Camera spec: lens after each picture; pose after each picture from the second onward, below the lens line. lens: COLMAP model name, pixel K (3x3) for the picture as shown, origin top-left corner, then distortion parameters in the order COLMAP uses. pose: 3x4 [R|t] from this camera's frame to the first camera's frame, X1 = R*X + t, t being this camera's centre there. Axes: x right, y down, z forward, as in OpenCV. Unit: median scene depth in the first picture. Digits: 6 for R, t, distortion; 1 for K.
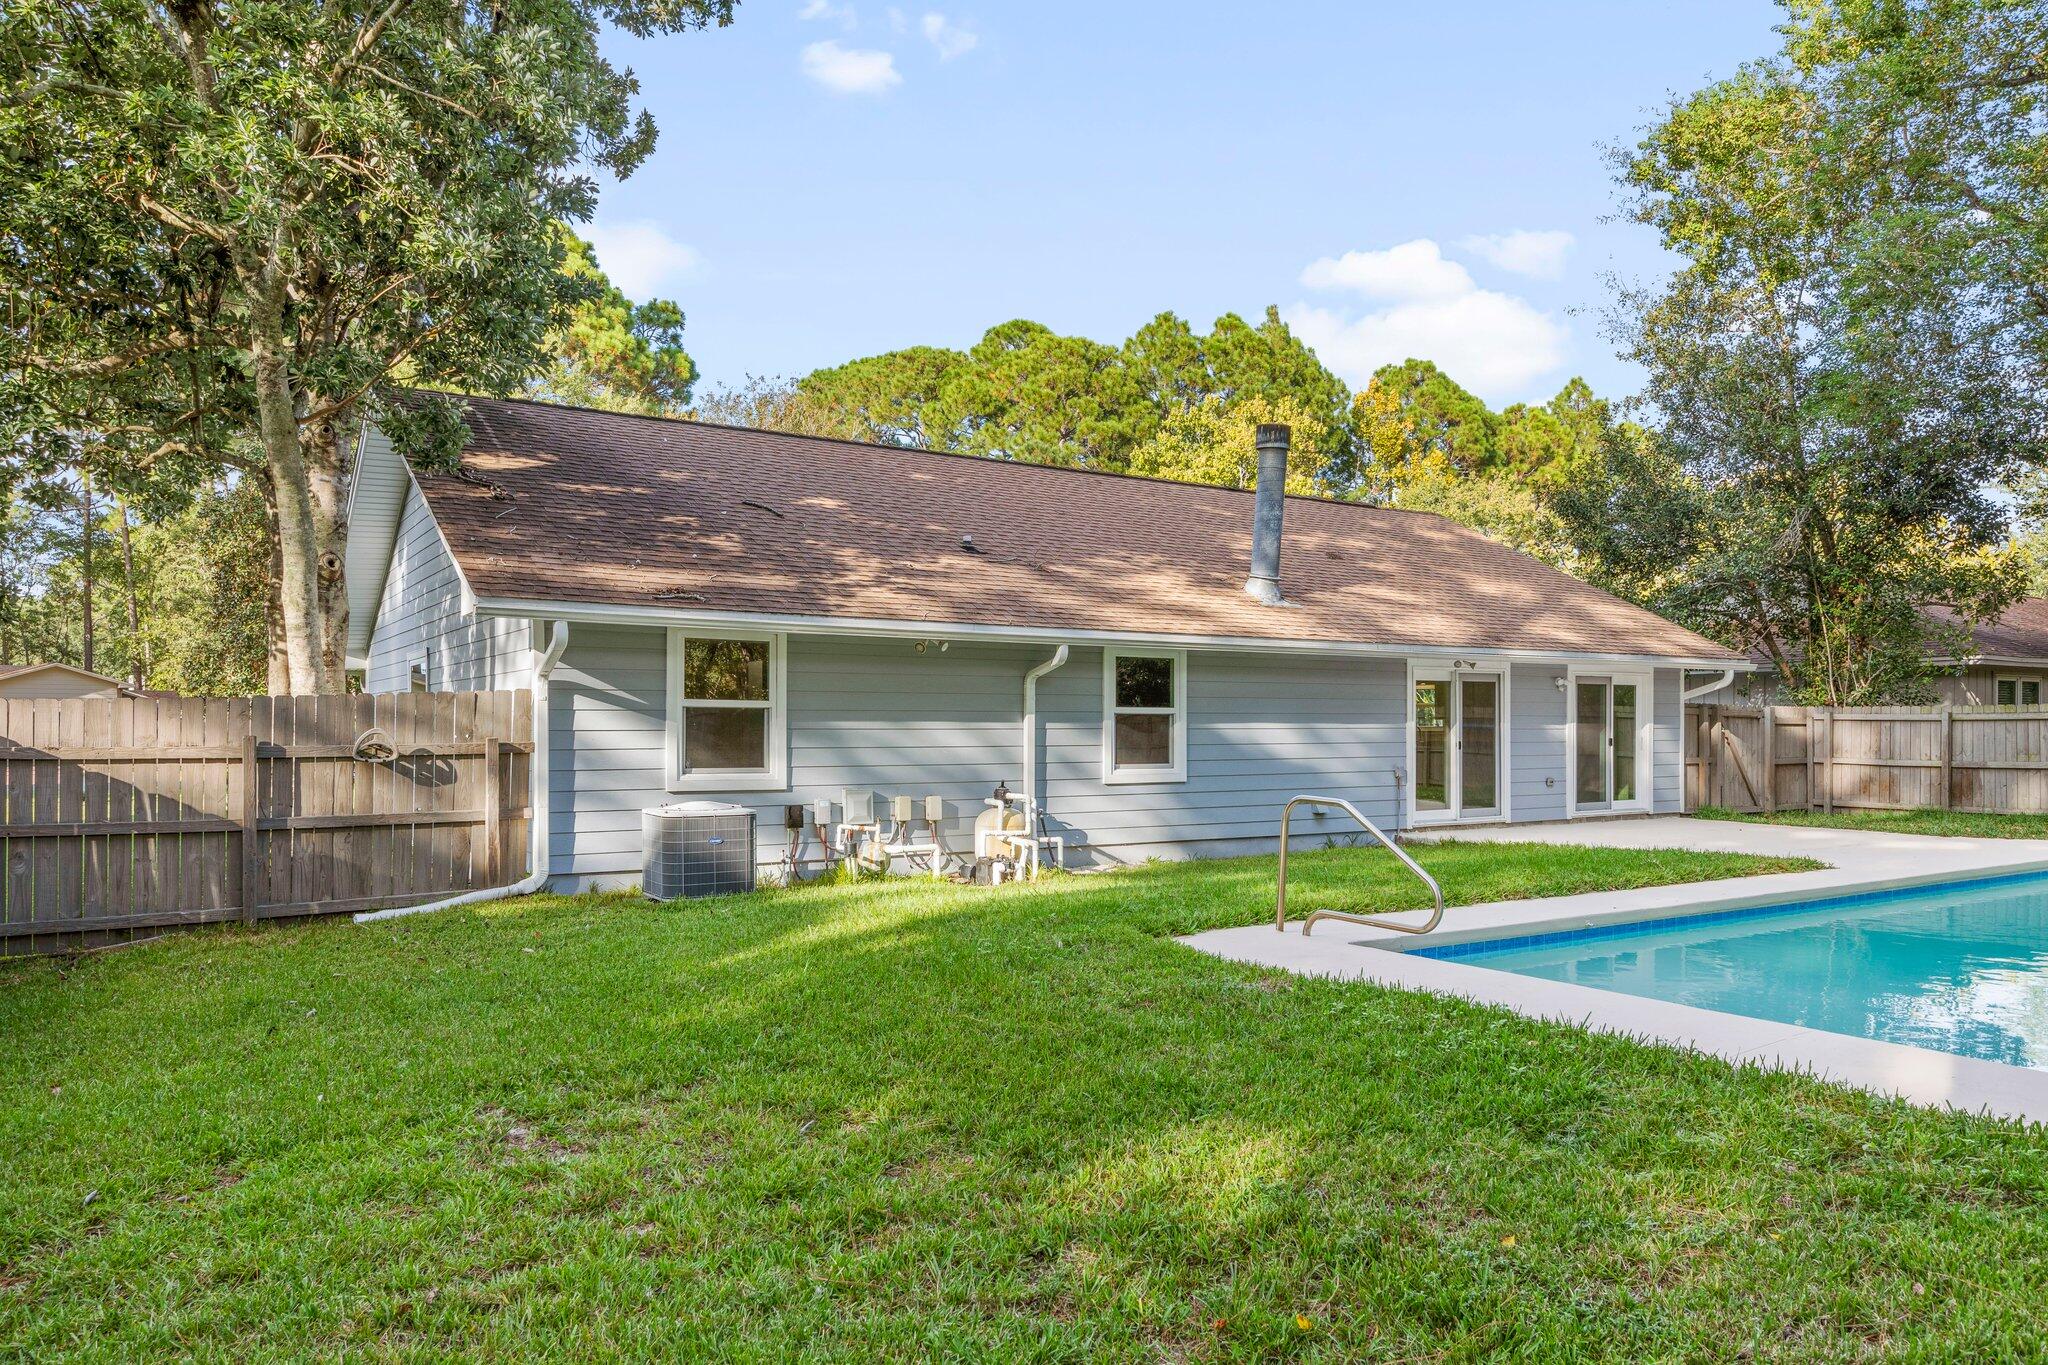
lens RADIAL K [[1319.1, 0, 1049.6], [0, 1319.1, 732.6], [0, 0, 1]] dist [0.002832, 0.001199]
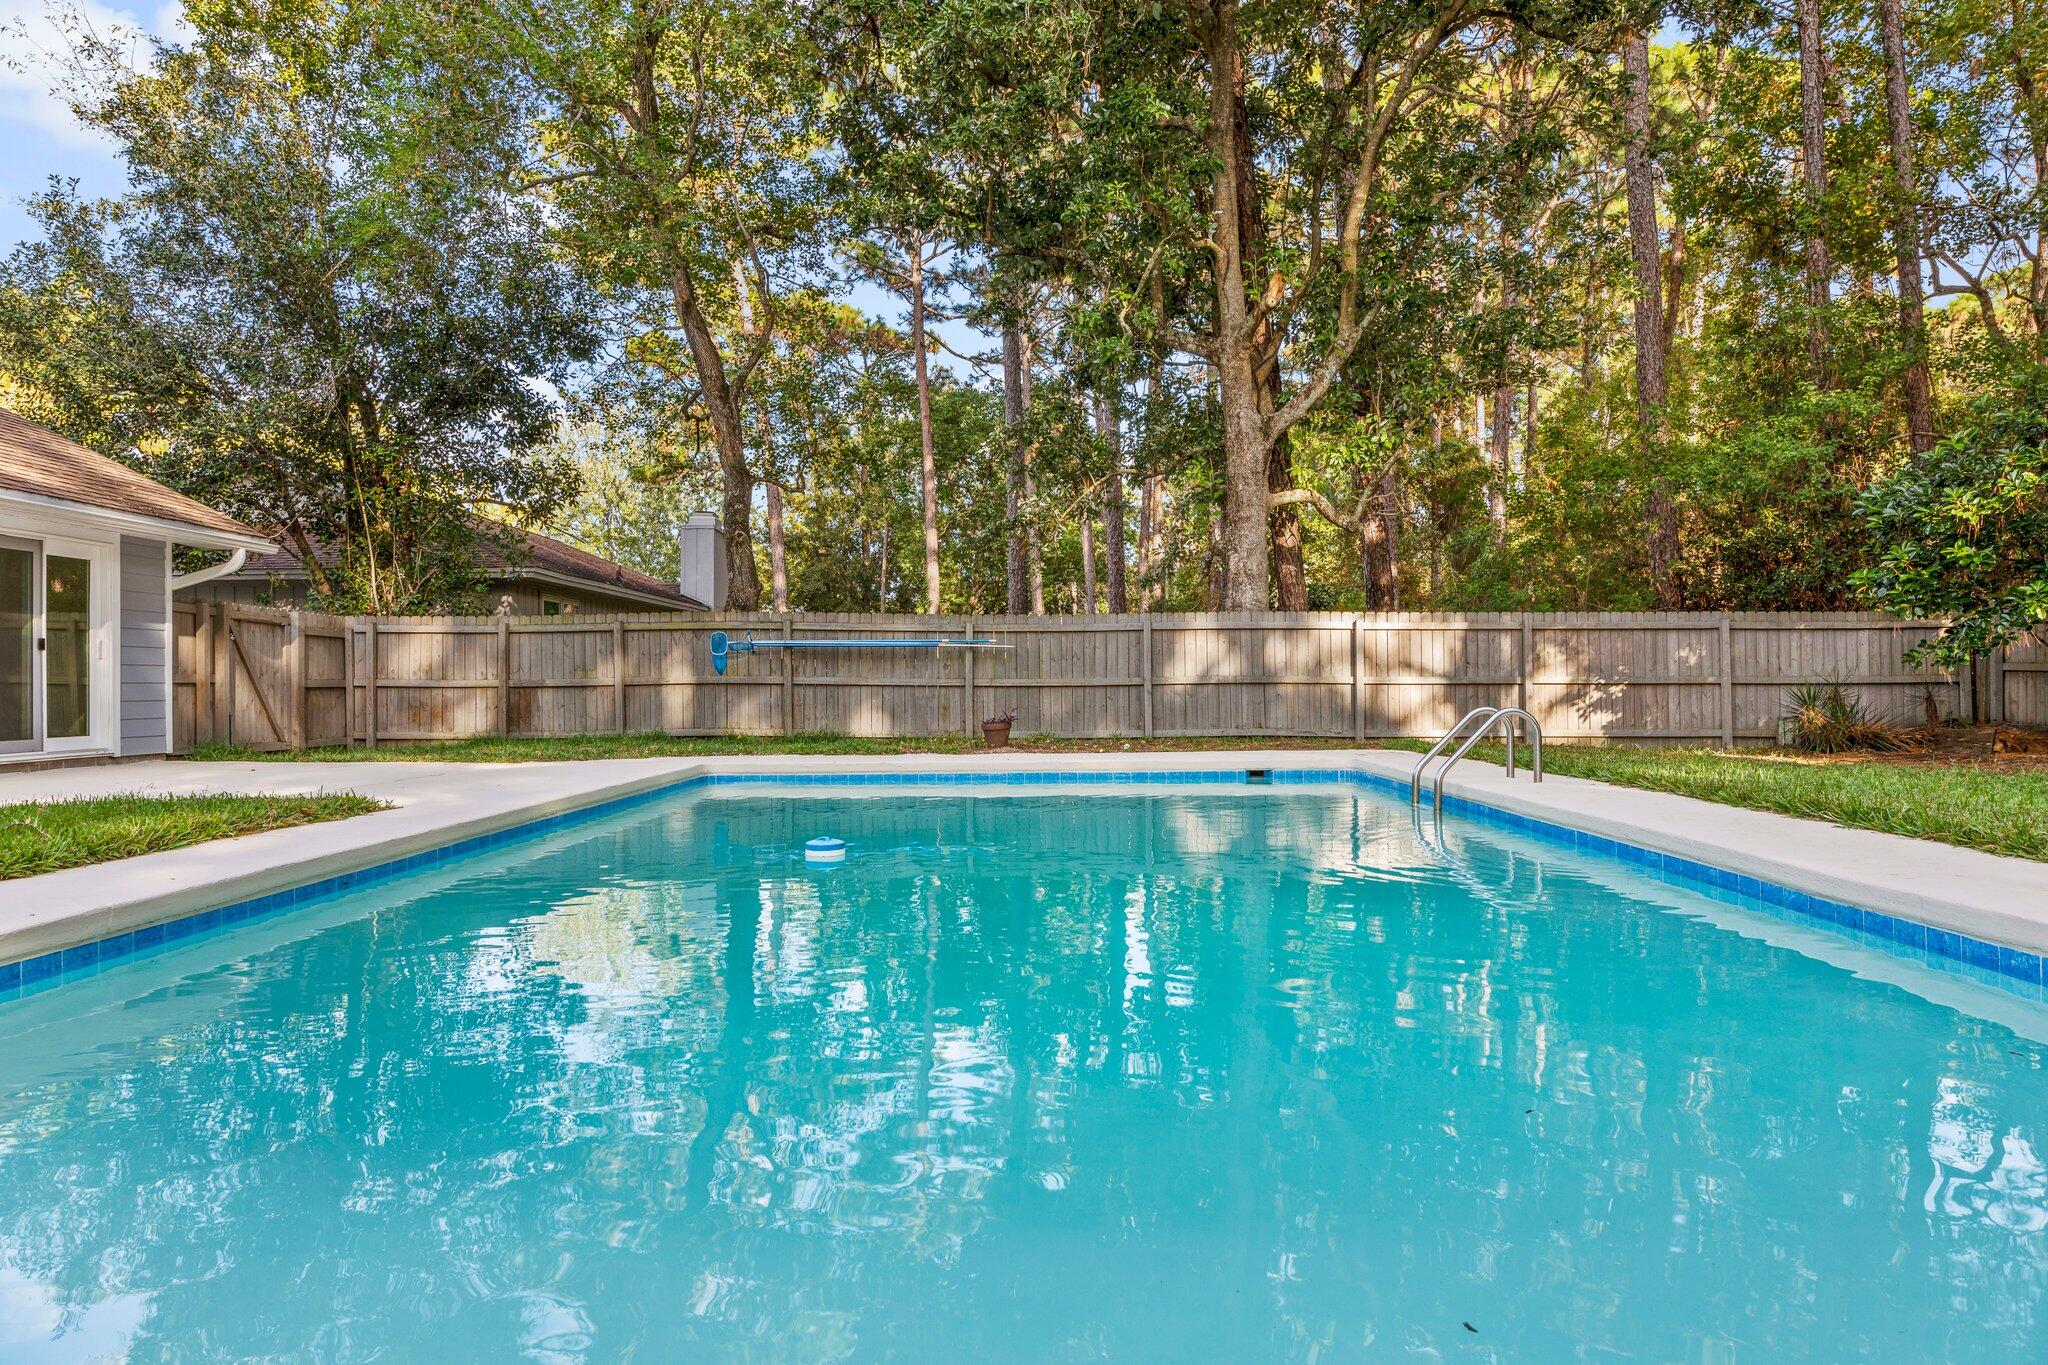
lens RADIAL K [[1319.1, 0, 1019.7], [0, 1319.1, 677.6], [0, 0, 1]] dist [0.002832, 0.001199]
pose [[0.545316, 0.000214, 0.838230, 0.146911], [0.011336, 0.999907, -0.007630, 0.031531], [-0.838154, 0.013663, 0.545263, 0.258962]]
